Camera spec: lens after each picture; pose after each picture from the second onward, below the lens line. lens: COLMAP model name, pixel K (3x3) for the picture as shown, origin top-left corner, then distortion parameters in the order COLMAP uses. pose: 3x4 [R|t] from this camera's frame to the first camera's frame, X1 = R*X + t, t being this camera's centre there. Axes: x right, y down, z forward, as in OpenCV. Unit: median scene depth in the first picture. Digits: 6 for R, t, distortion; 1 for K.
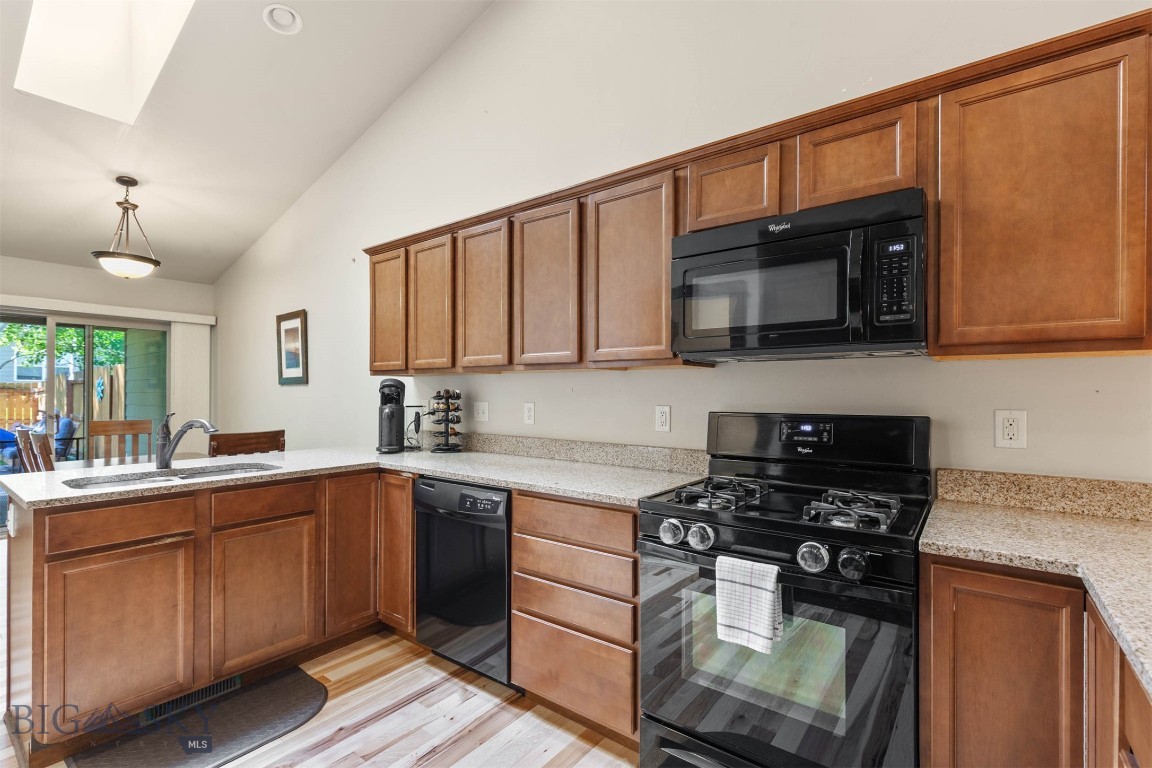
lens RADIAL K [[520.1, 0, 577.4], [0, 520.1, 392.8], [0, 0, 1]] dist [0.007555, -0.001340]
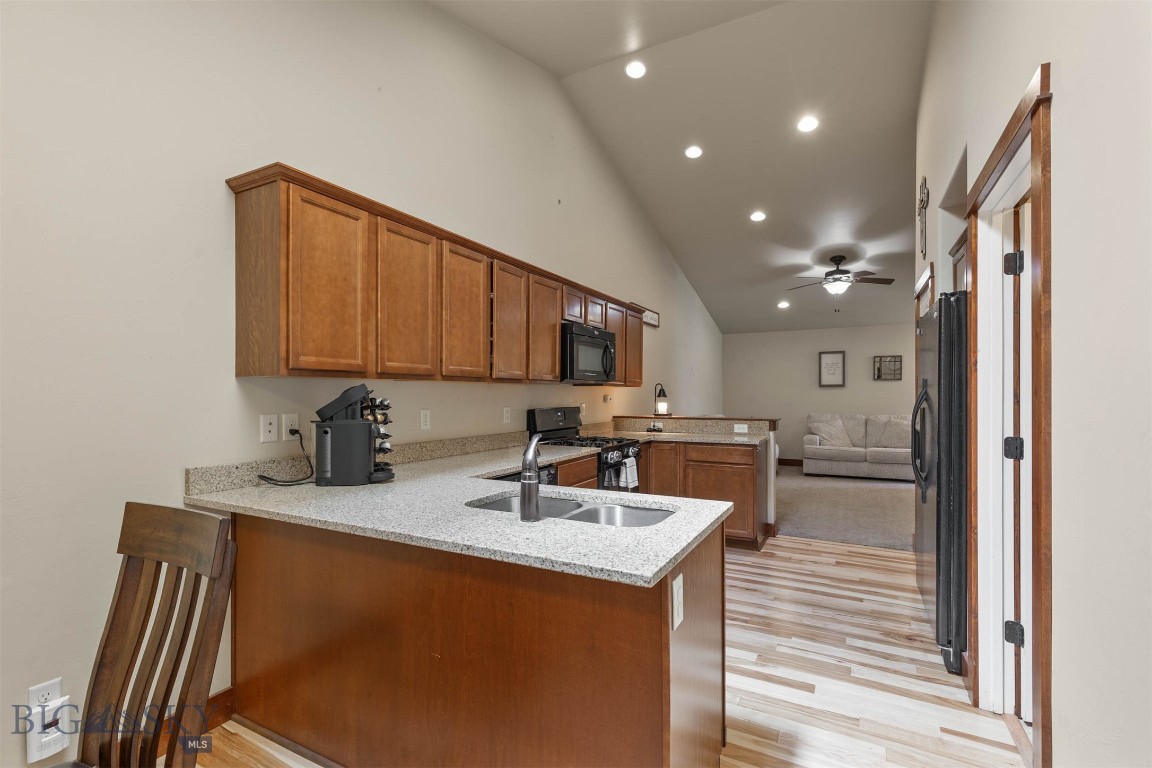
lens RADIAL K [[520.1, 0, 573.2], [0, 520.1, 395.2], [0, 0, 1]] dist [0.007555, -0.001340]
pose [[-0.159421, -0.003422, 0.987205, -1.125092], [0.001155, 0.999993, 0.003653, -0.013255], [-0.987210, 0.001722, -0.159416, 0.818877]]
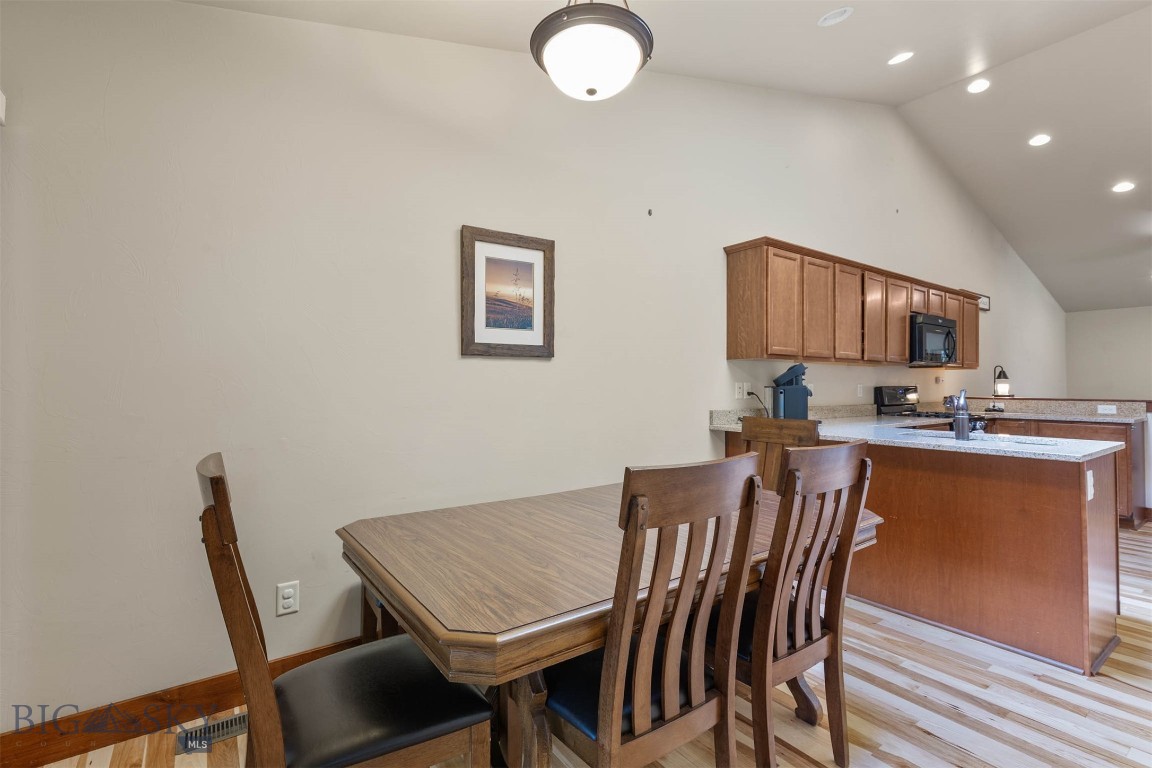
lens RADIAL K [[520.1, 0, 582.1], [0, 520.1, 375.0], [0, 0, 1]] dist [0.007555, -0.001340]
pose [[0.284676, 0.016524, 0.958481, -1.609980], [-0.001892, 0.999859, -0.016675, 0.019979], [-0.958622, 0.002934, 0.284667, 1.131684]]
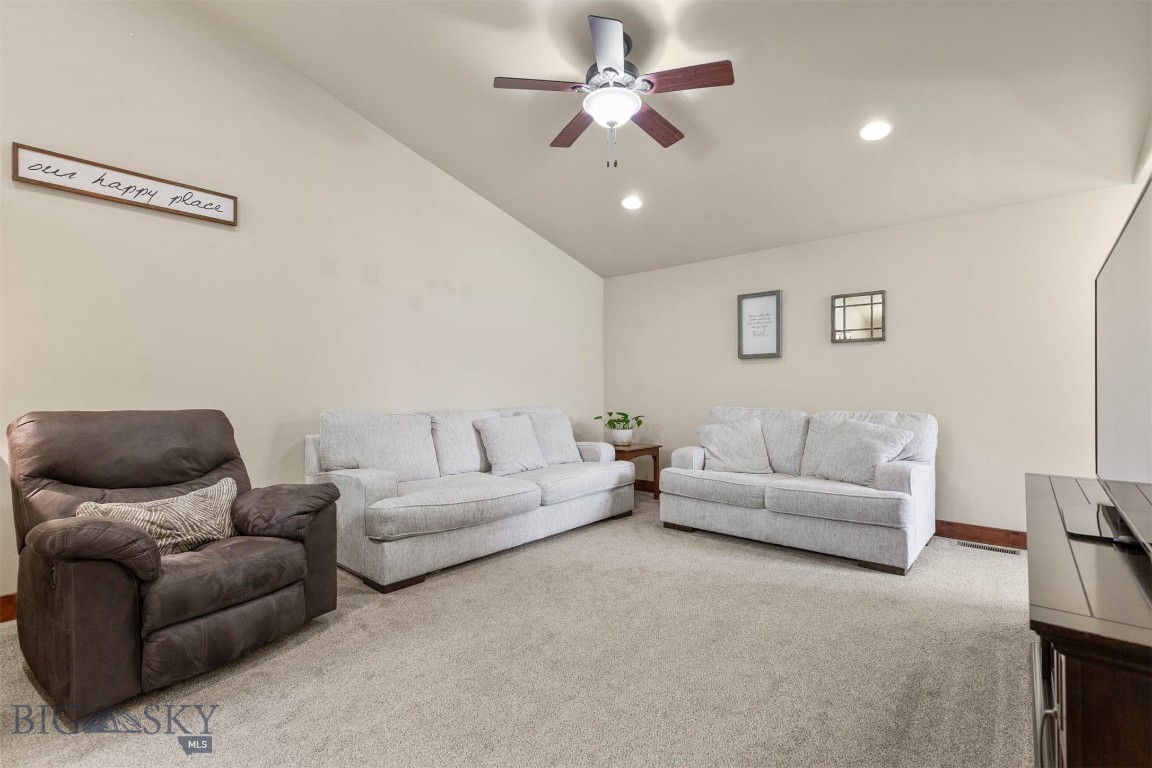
lens RADIAL K [[520.1, 0, 579.1], [0, 520.1, 383.1], [0, 0, 1]] dist [0.007555, -0.001340]
pose [[0.054043, 0.010328, 0.998485, -0.058189], [-0.000011, 0.999947, -0.010343, 0.045546], [-0.998539, 0.000548, 0.054040, -0.644756]]
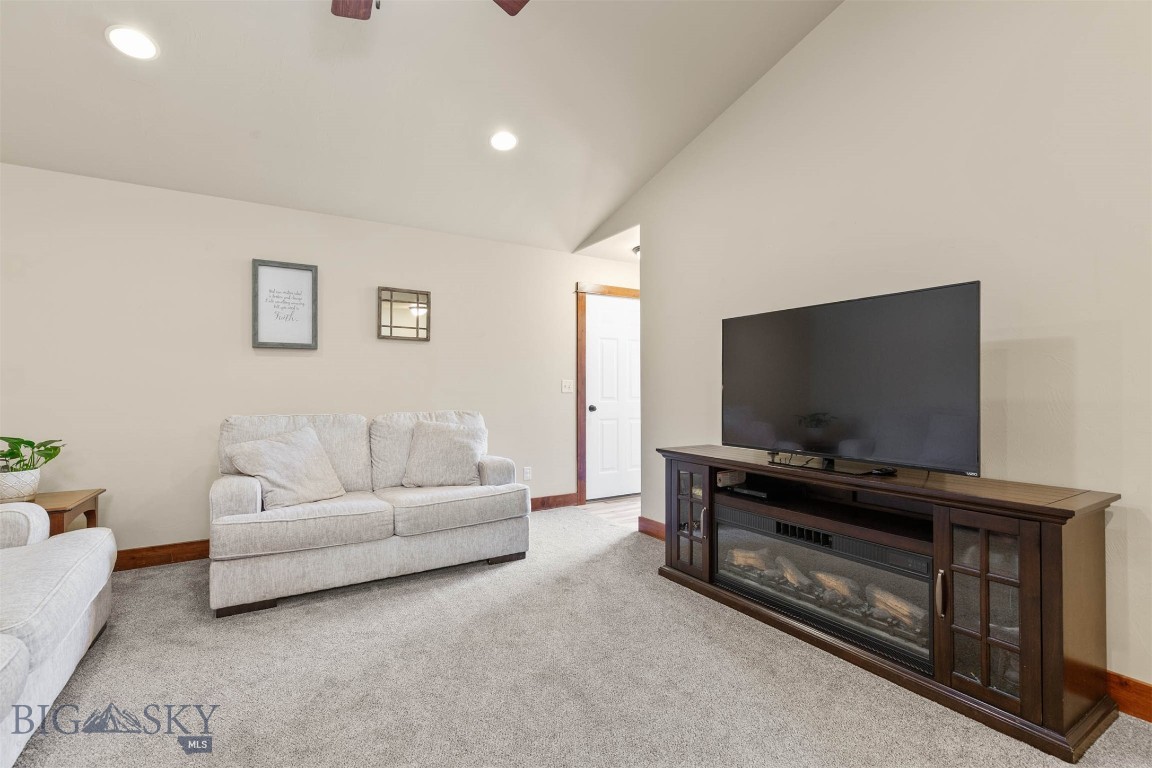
lens RADIAL K [[520.1, 0, 581.9], [0, 520.1, 384.9], [0, 0, 1]] dist [0.007555, -0.001340]
pose [[-0.936452, 0.003305, 0.350781, 0.495570], [0.000830, 0.999974, -0.007204, 0.046206], [-0.350796, -0.006455, -0.936430, -0.210696]]
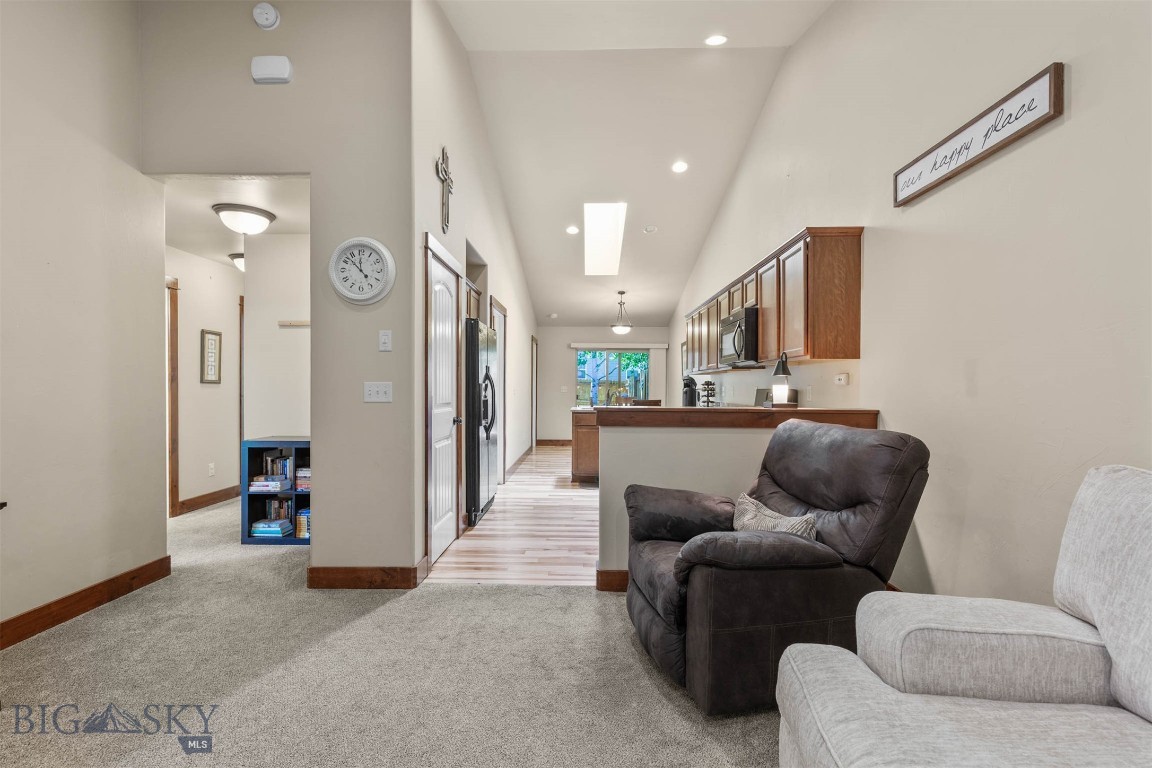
lens RADIAL K [[520.1, 0, 573.1], [0, 520.1, 392.8], [0, 0, 1]] dist [0.007555, -0.001340]
pose [[0.587138, 0.010308, -0.809422, 1.135915], [-0.004847, 0.999946, 0.009218, 0.026510], [0.809473, -0.001489, 0.587156, -0.680940]]
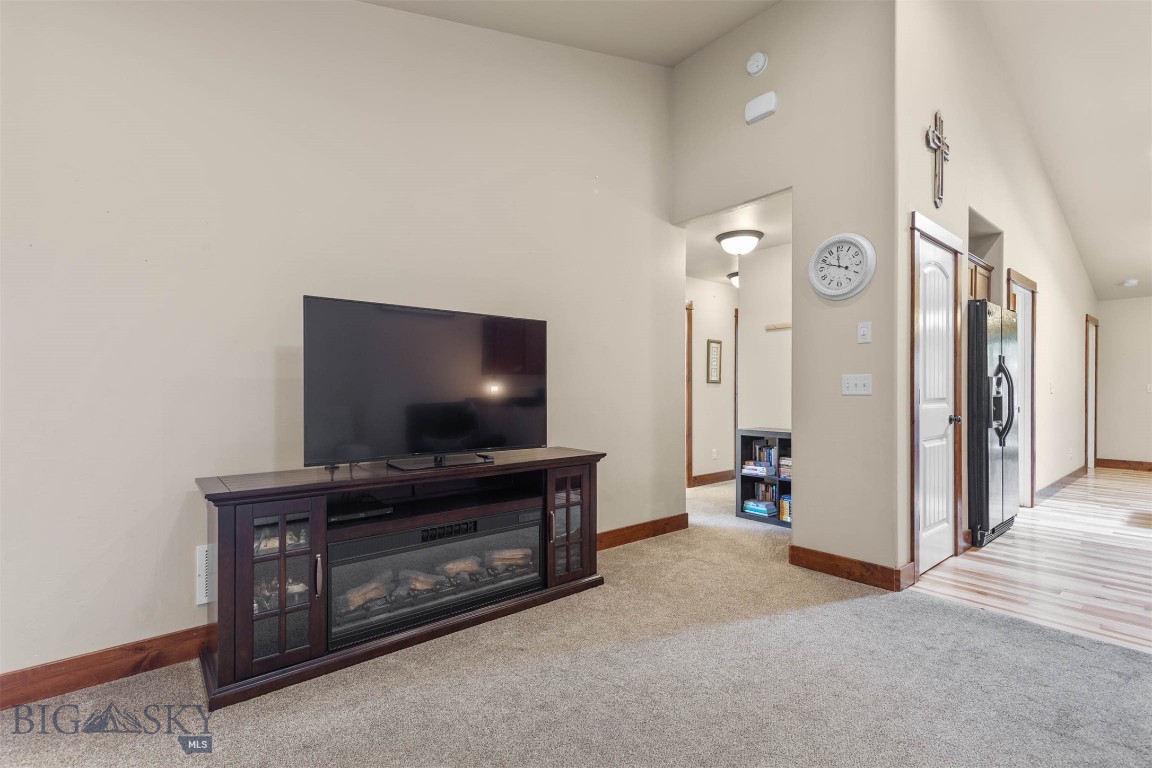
lens RADIAL K [[520.1, 0, 579.7], [0, 520.1, 393.7], [0, 0, 1]] dist [0.007555, -0.001340]
pose [[-0.227853, 0.005220, -0.973681, 1.203125], [-0.000083, 0.999986, 0.005380, 0.048243], [0.973695, 0.001307, -0.227850, -0.686876]]
